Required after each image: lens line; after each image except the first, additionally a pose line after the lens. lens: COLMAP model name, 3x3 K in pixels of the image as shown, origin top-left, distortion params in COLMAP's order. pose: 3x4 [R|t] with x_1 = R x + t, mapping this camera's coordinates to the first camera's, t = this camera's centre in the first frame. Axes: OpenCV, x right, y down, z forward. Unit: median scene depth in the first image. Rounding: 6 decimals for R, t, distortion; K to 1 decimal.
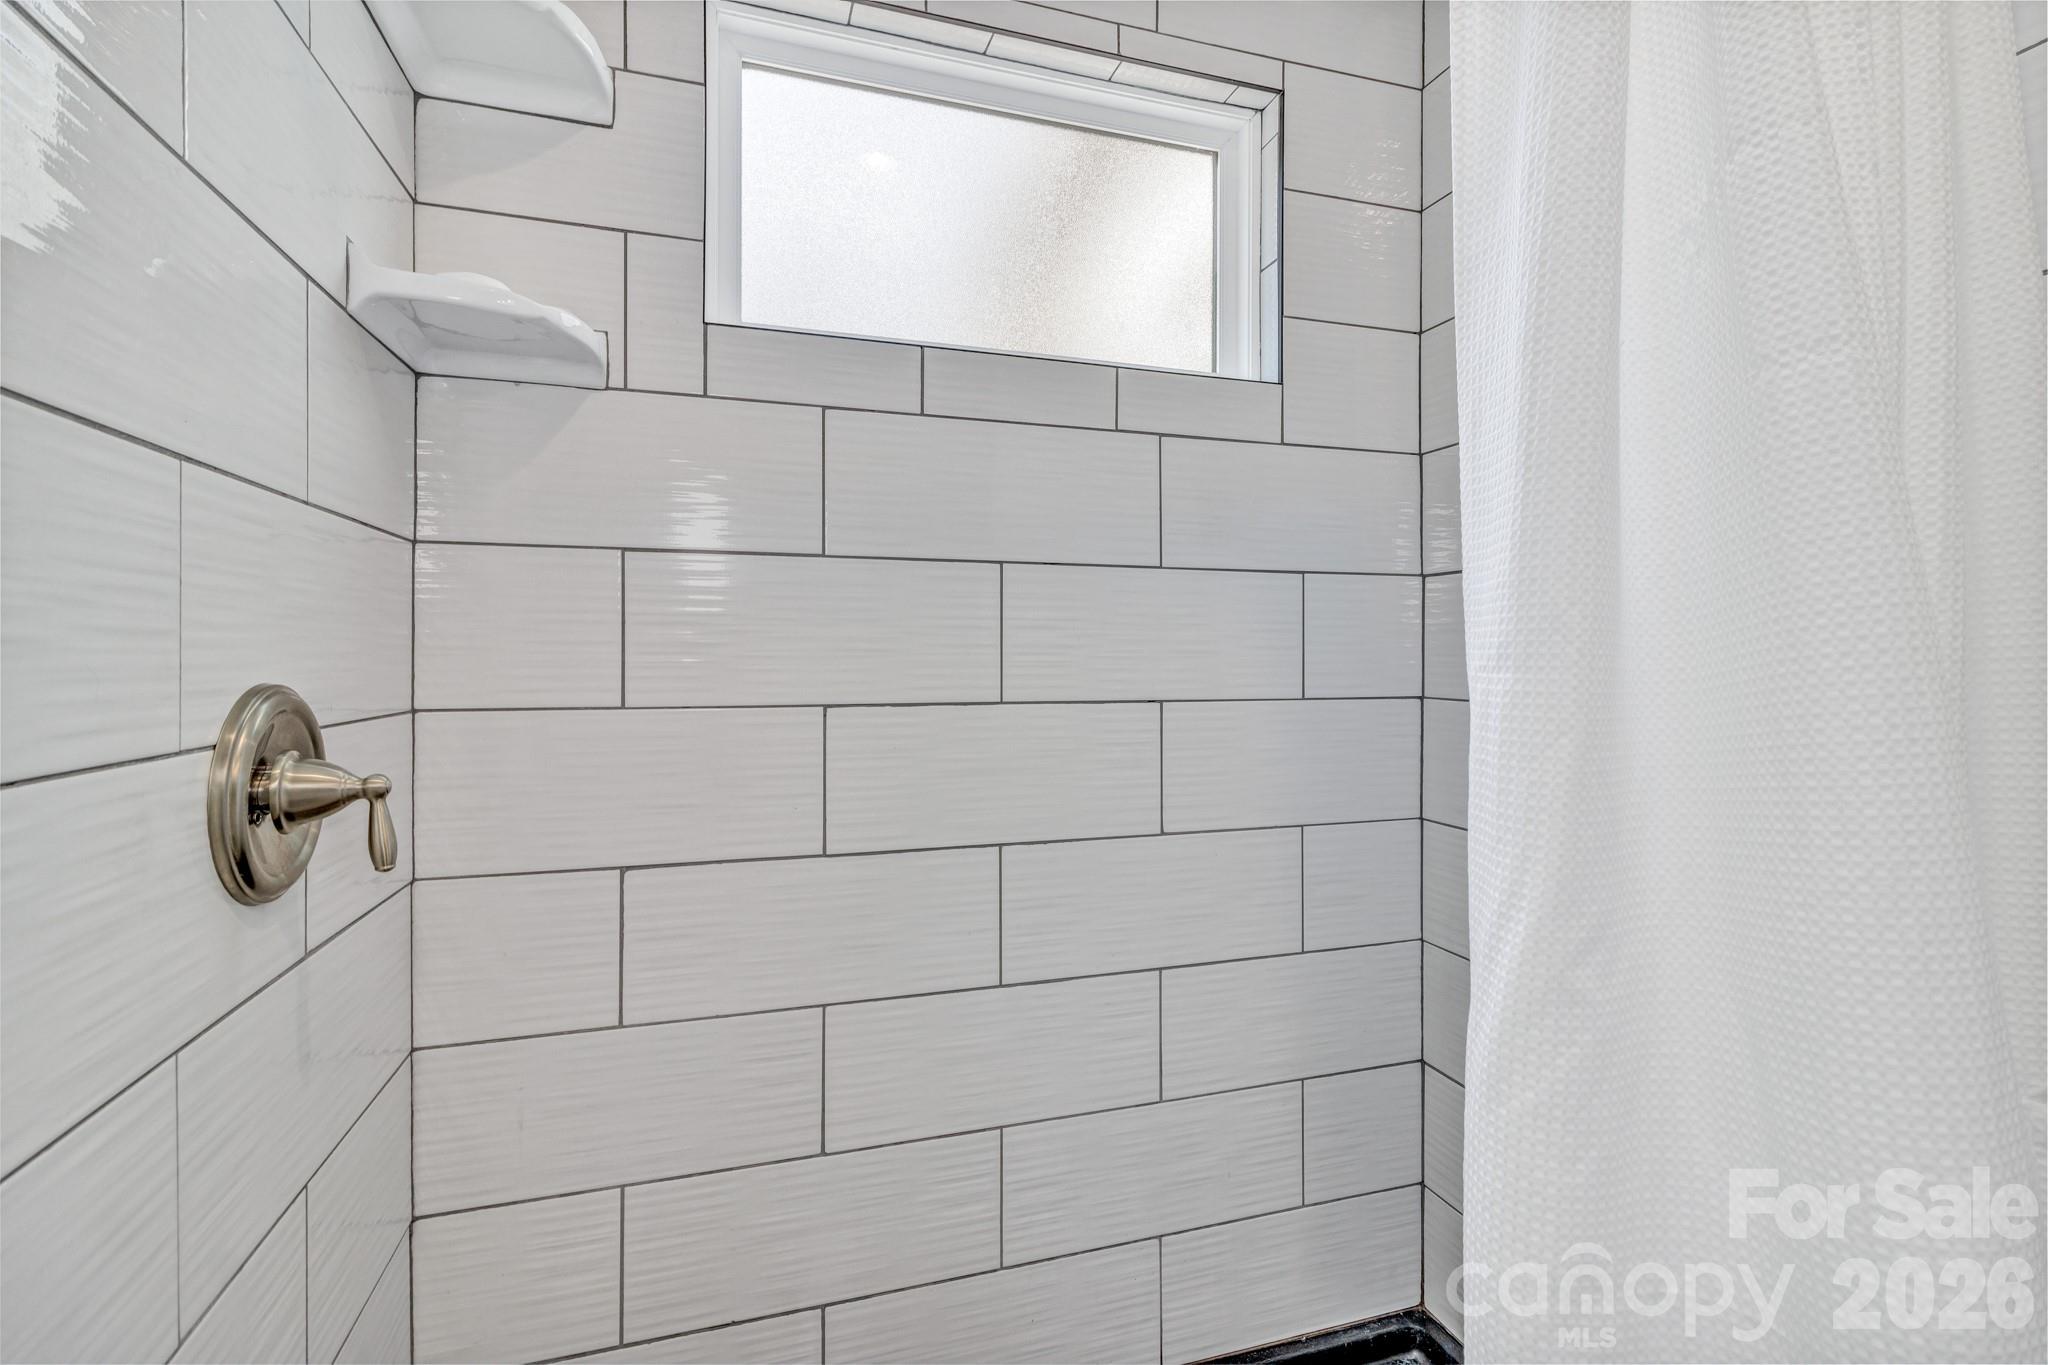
lens RADIAL K [[943.0, 0, 1024.8], [0, 943.0, 673.6], [0, 0, 1]] dist [0.002085, 0.000835]
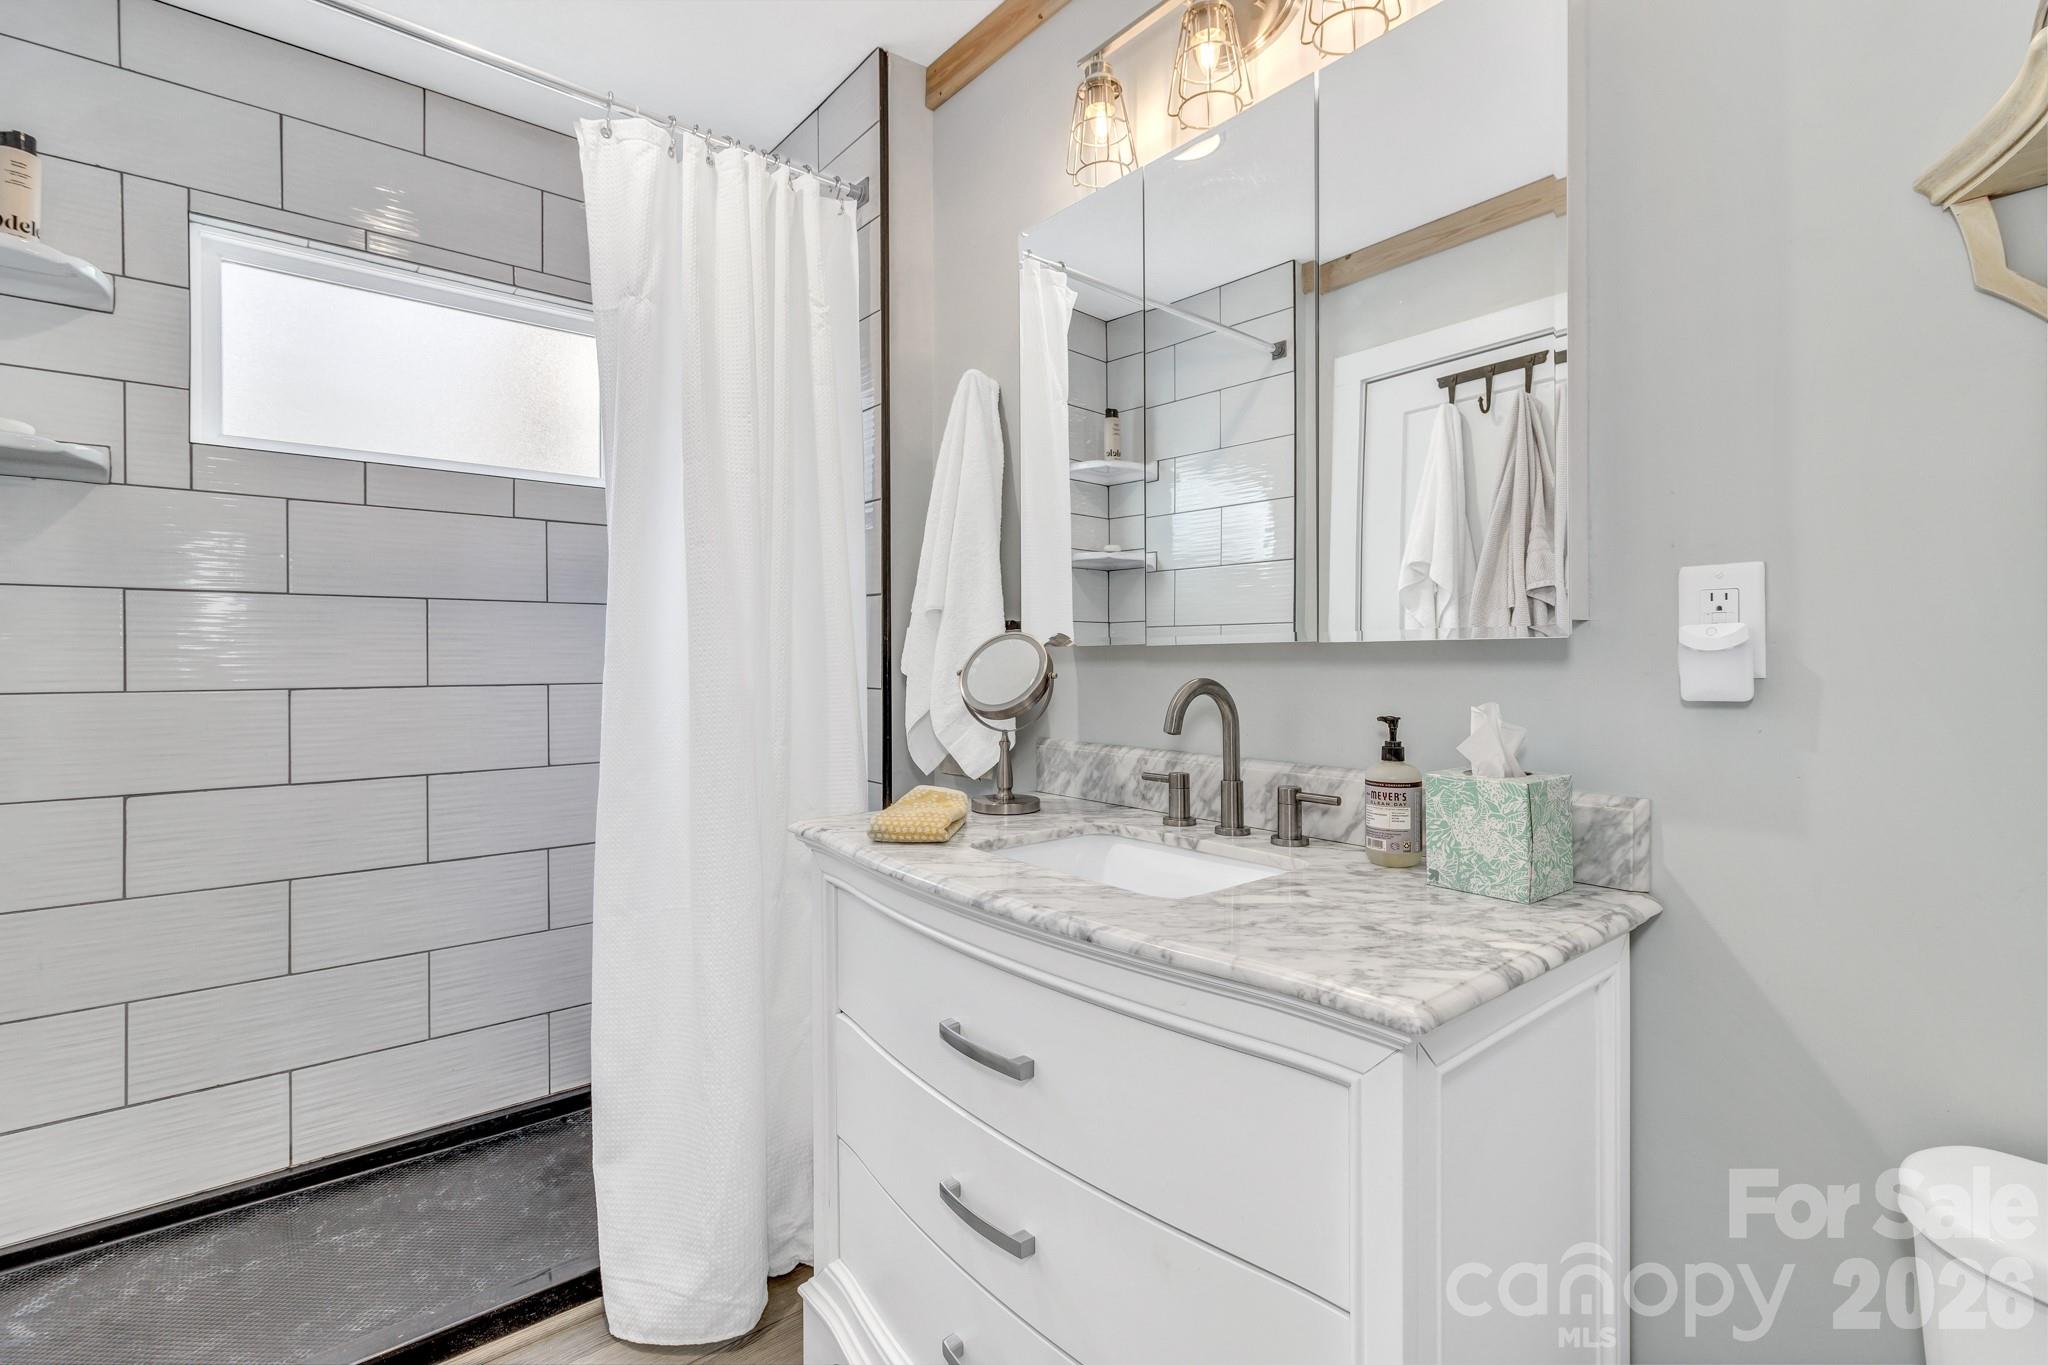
lens RADIAL K [[943.0, 0, 1027.2], [0, 943.0, 671.9], [0, 0, 1]] dist [0.002085, 0.000835]
pose [[0.925795, -0.005331, 0.377987, 0.343234], [0.004297, 0.999984, 0.003577, 0.005156], [-0.378001, -0.001687, 0.925804, -0.954369]]
